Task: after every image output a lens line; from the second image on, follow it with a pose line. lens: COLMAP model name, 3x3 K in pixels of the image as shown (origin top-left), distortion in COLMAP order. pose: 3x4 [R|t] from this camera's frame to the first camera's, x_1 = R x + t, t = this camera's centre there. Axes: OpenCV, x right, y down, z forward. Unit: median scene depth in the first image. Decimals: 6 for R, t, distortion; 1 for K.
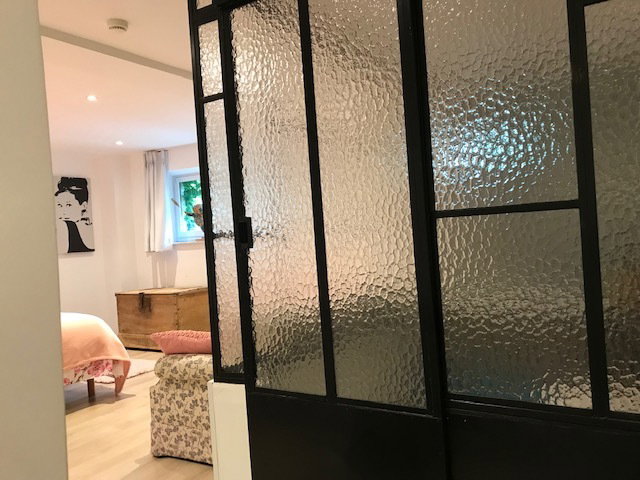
lens RADIAL K [[521.1, 0, 315.3], [0, 521.1, 234.5], [0, 0, 1]] dist [0.008368, -0.002886]
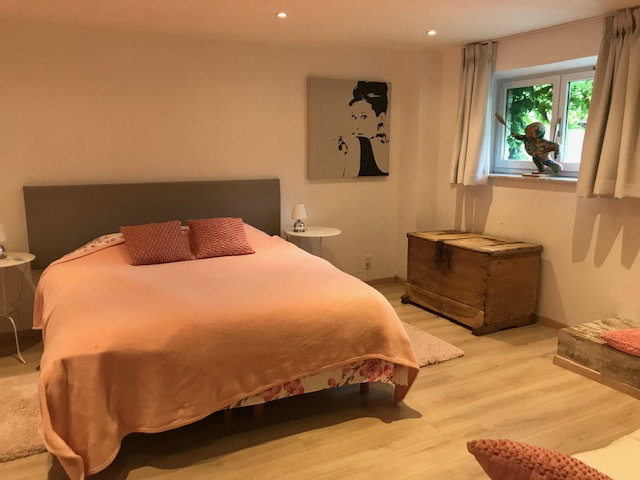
lens RADIAL K [[521.1, 0, 315.3], [0, 521.1, 234.5], [0, 0, 1]] dist [0.008368, -0.002886]
pose [[0.850874, 0.152084, -0.502876, -0.101682], [-0.056662, 0.978166, 0.199952, -0.035287], [0.522306, -0.141640, 0.840913, 0.253712]]
